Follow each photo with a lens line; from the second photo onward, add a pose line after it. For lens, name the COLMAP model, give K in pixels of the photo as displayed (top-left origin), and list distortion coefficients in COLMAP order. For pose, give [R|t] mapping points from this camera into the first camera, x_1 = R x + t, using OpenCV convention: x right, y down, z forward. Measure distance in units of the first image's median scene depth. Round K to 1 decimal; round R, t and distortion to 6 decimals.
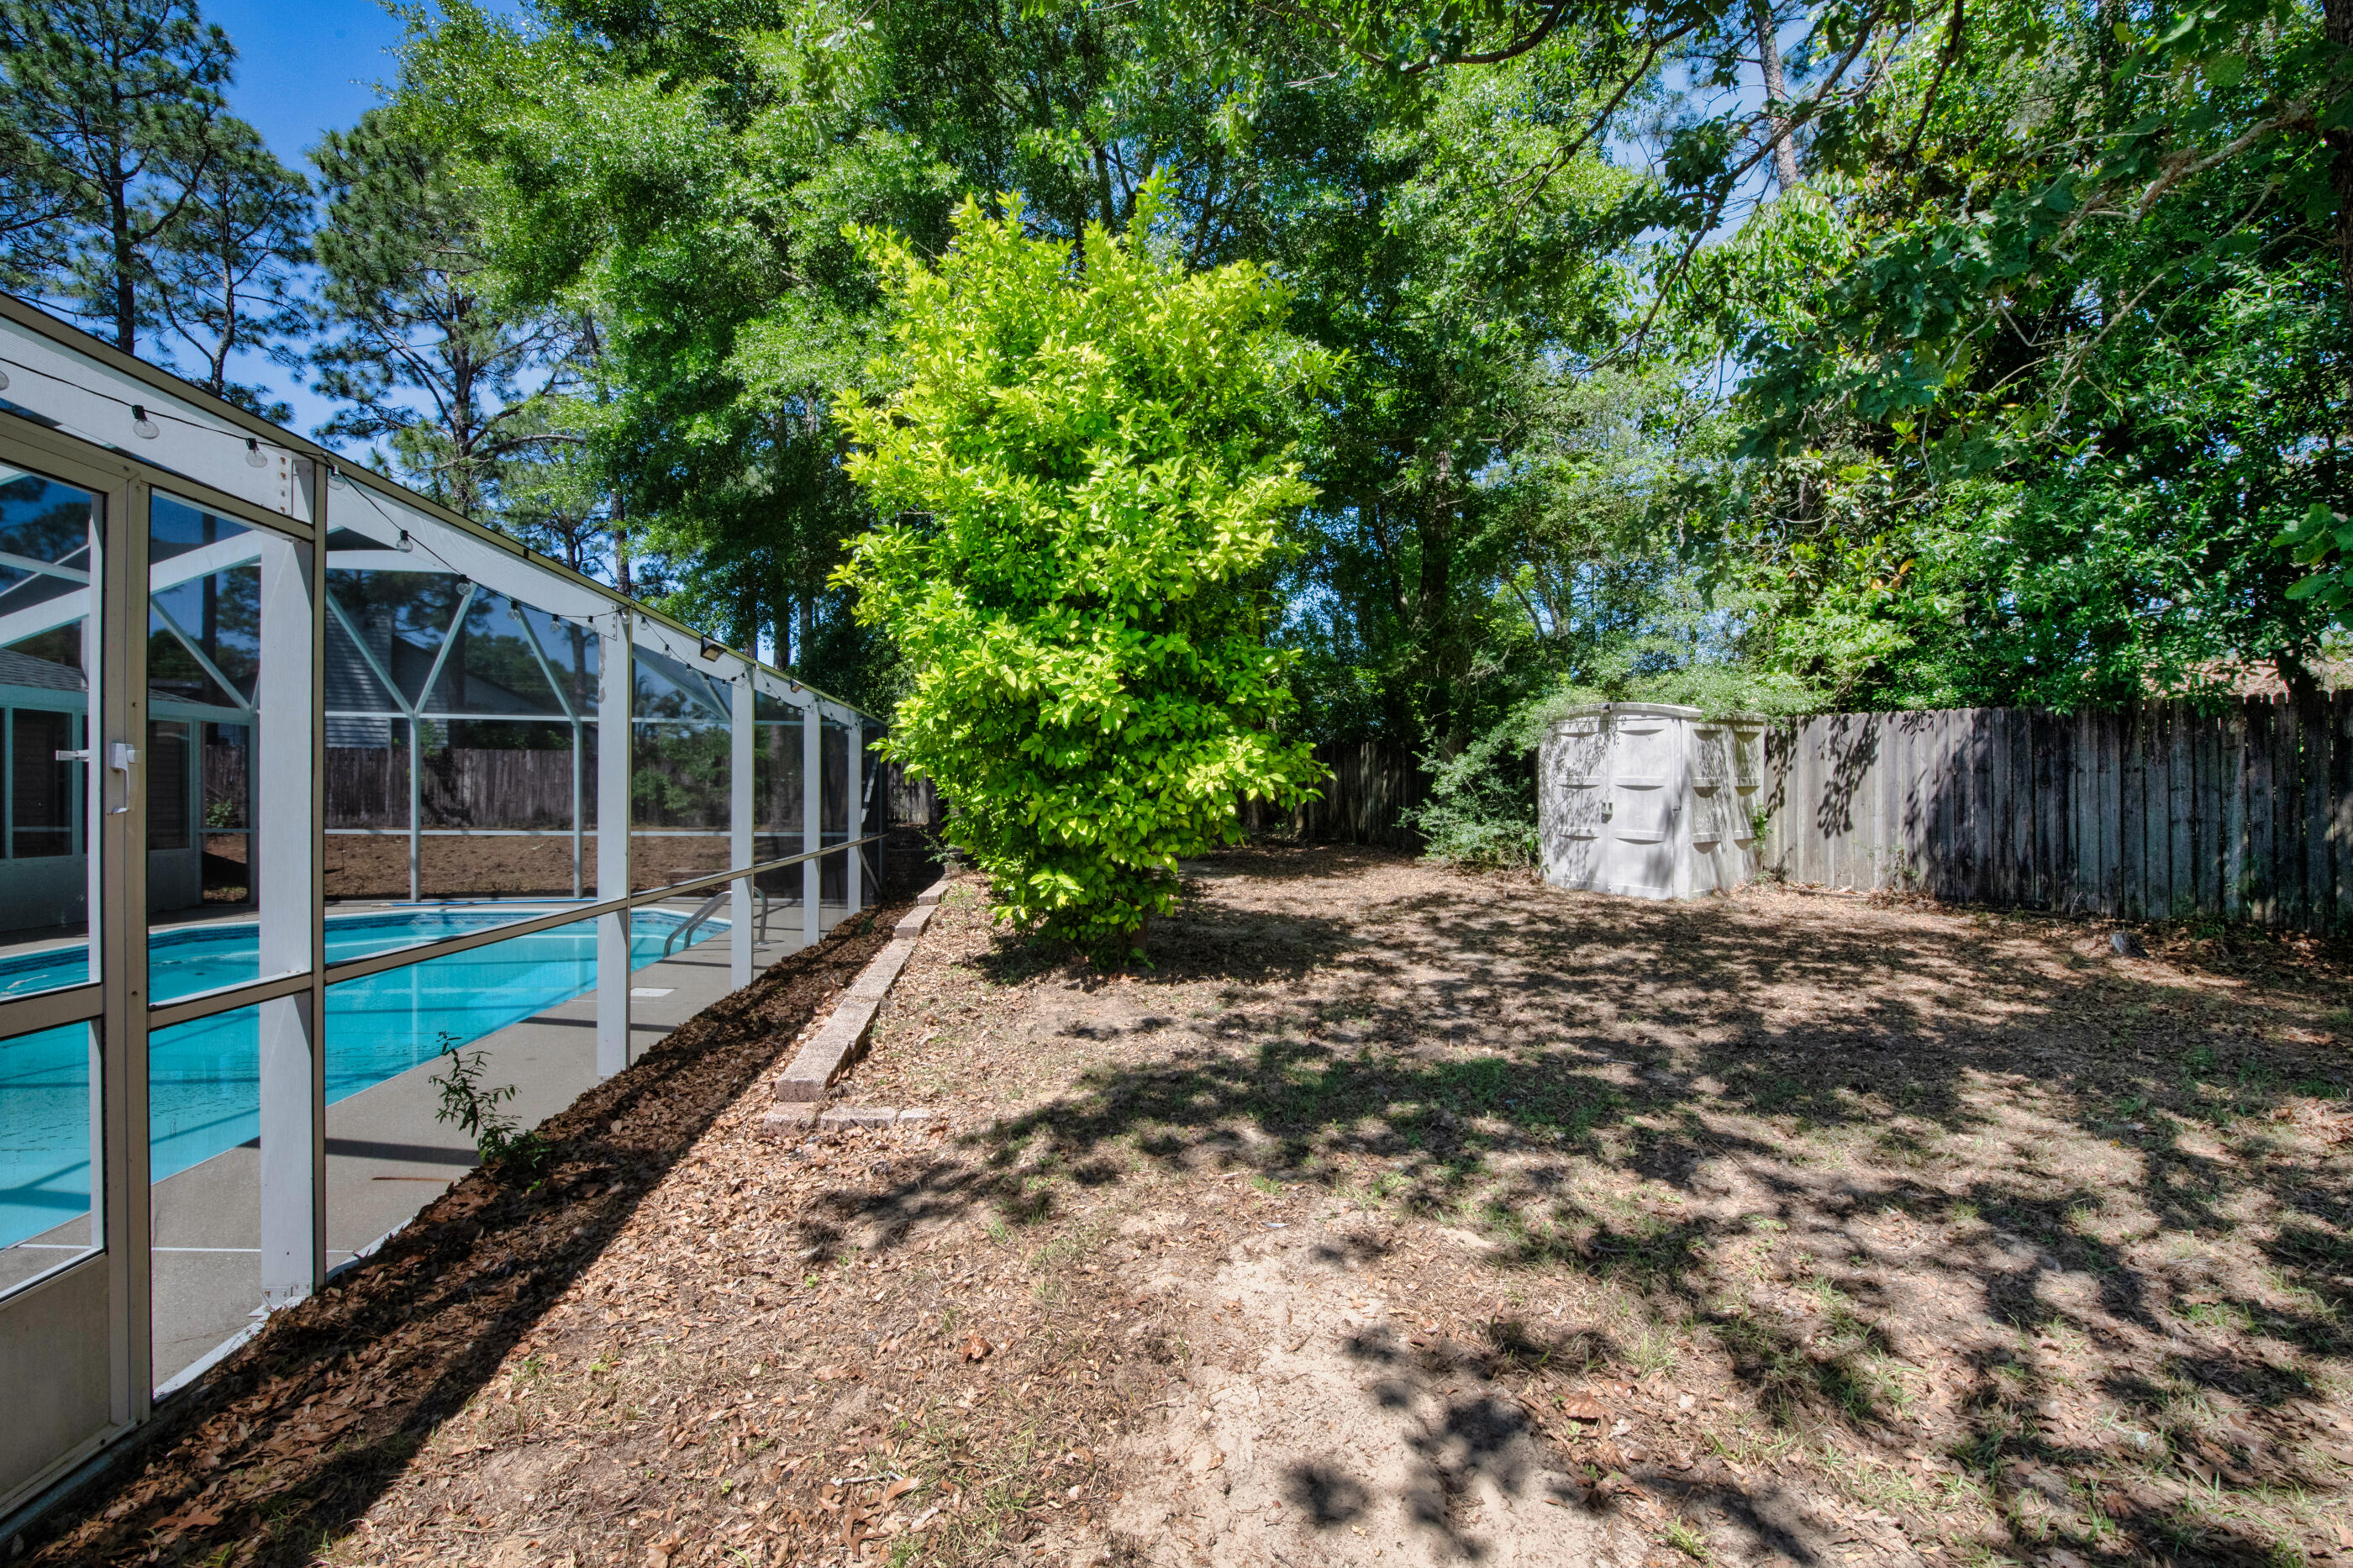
lens RADIAL K [[965.2, 0, 1189.2], [0, 965.2, 788.9], [0, 0, 1]] dist [-0.012875, -0.002047]
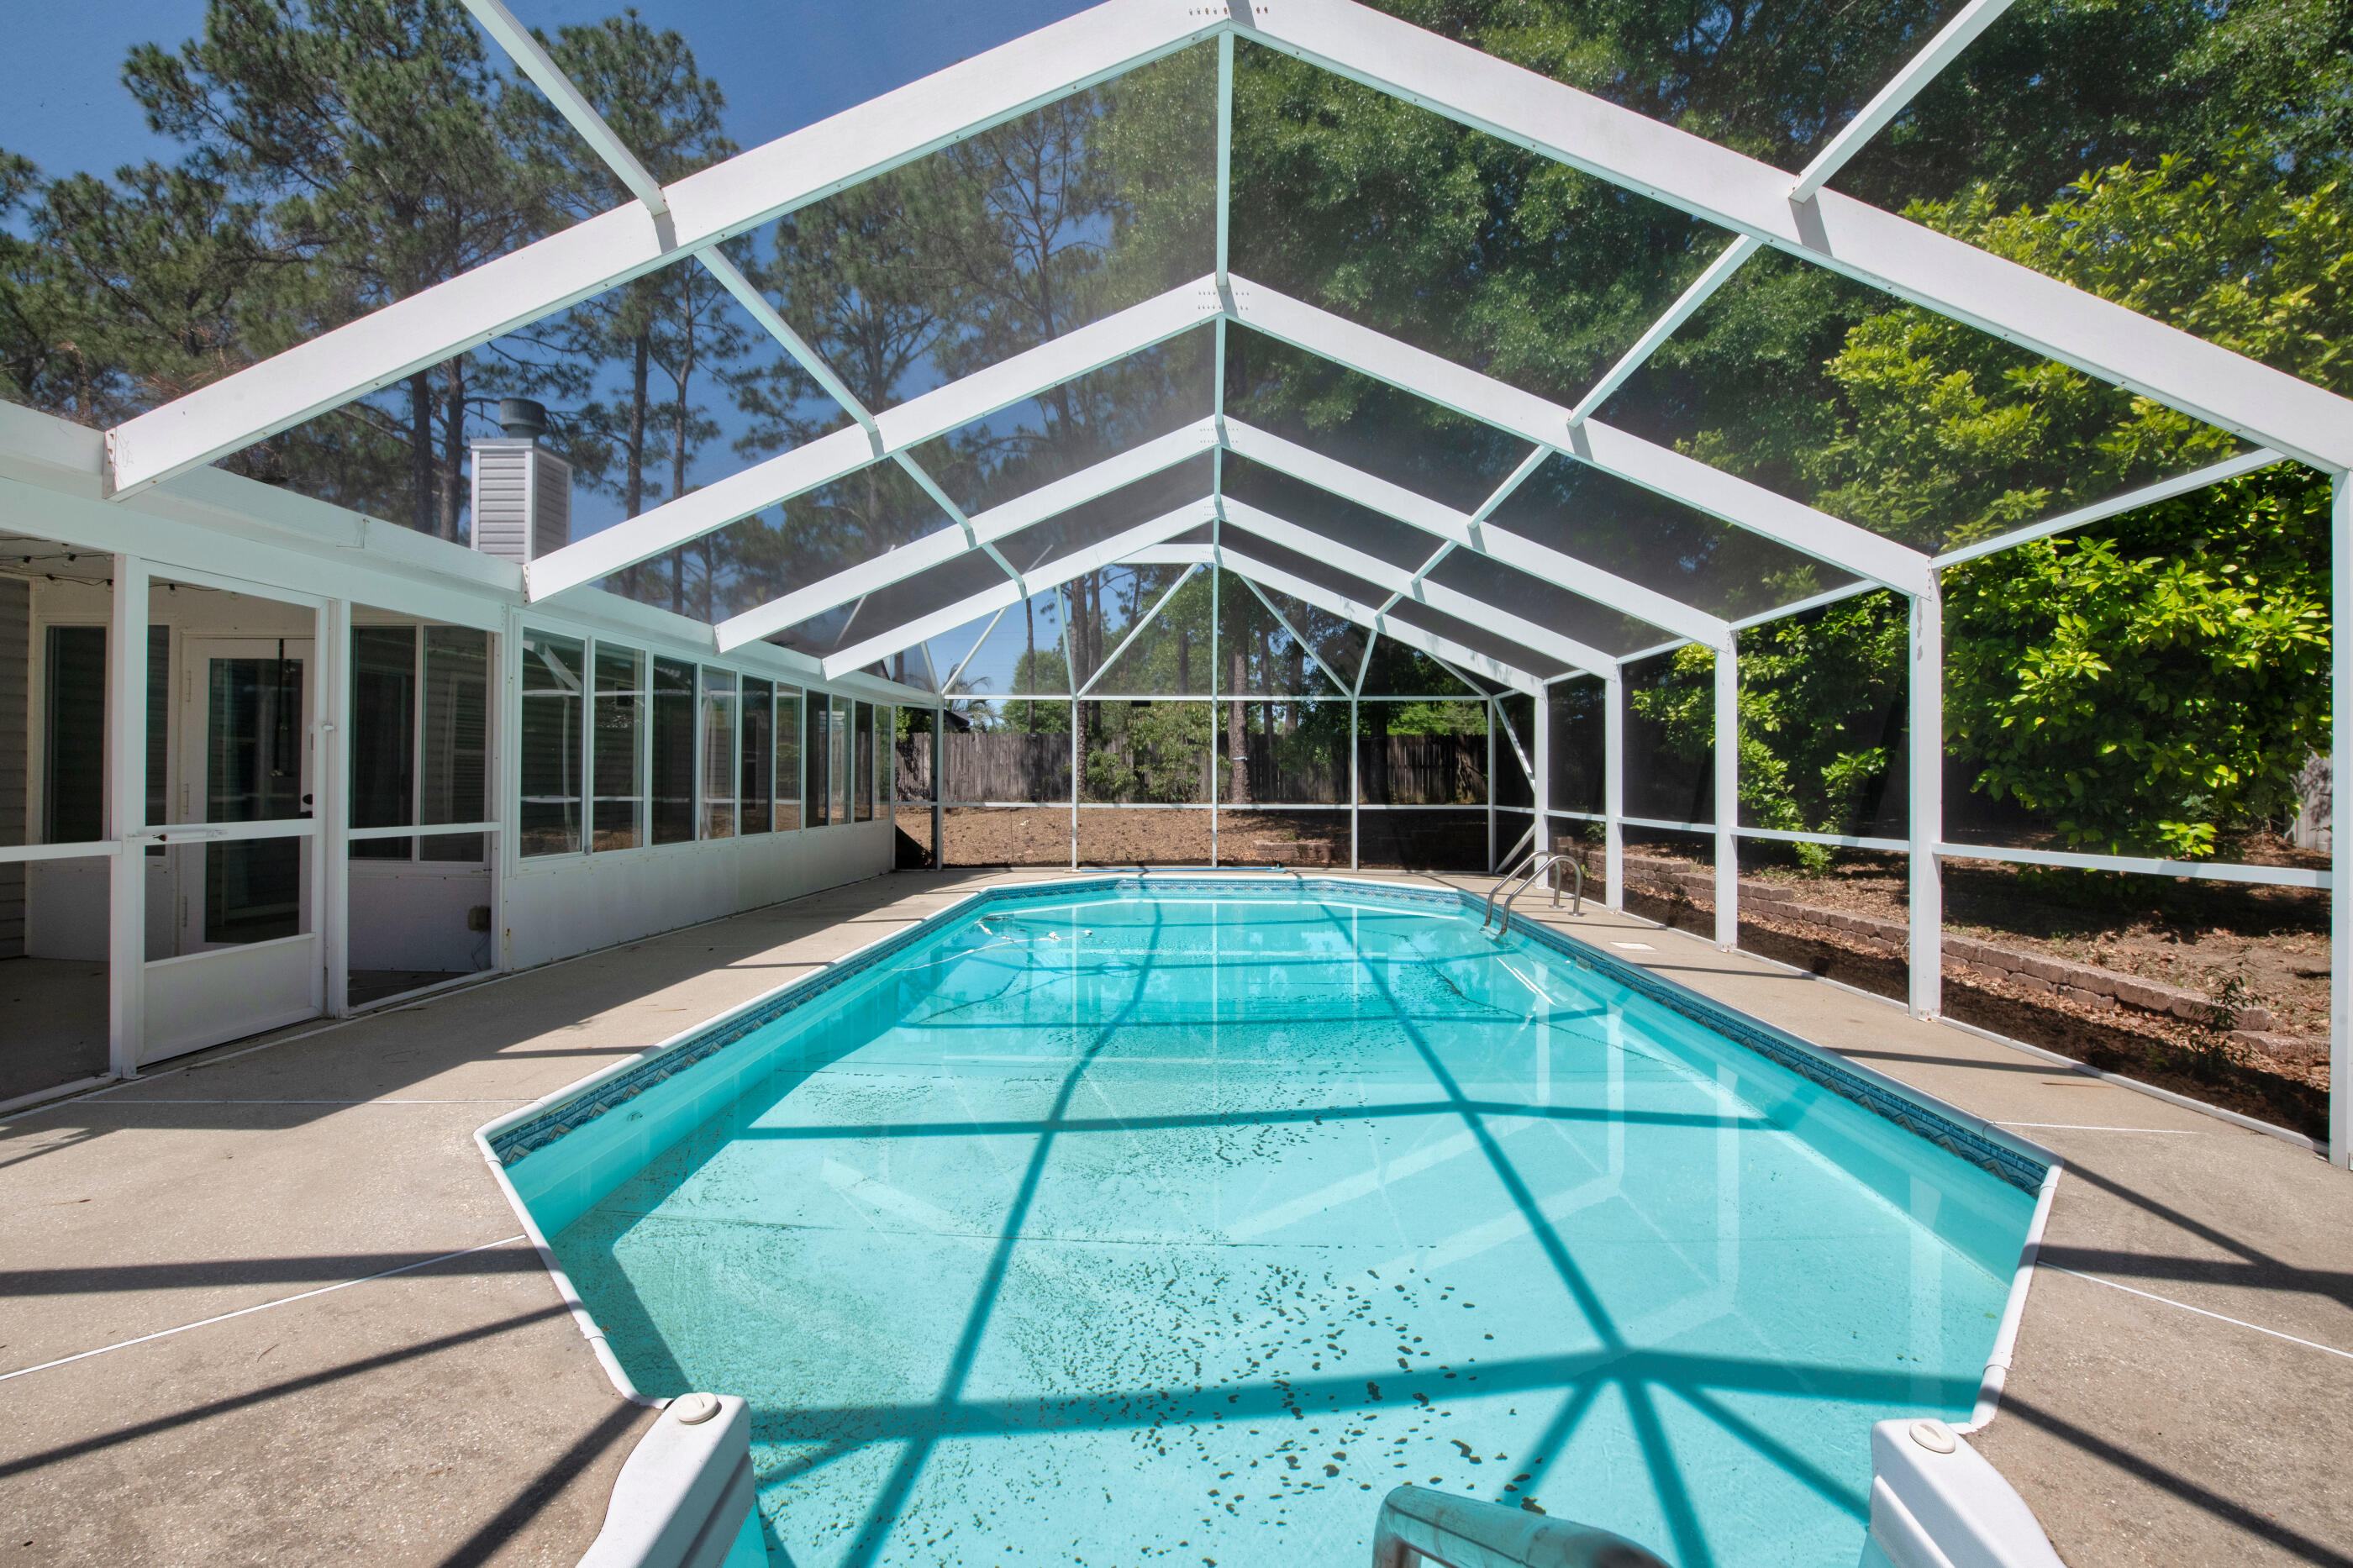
lens RADIAL K [[992.6, 0, 1197.9], [0, 992.6, 785.9], [0, 0, 1]] dist [-0.014400, -0.000067]
pose [[0.984620, 0.001348, -0.174707, -1.071668], [0.001113, 0.999902, 0.013986, 0.016909], [0.174708, -0.013966, 0.984521, -0.202485]]
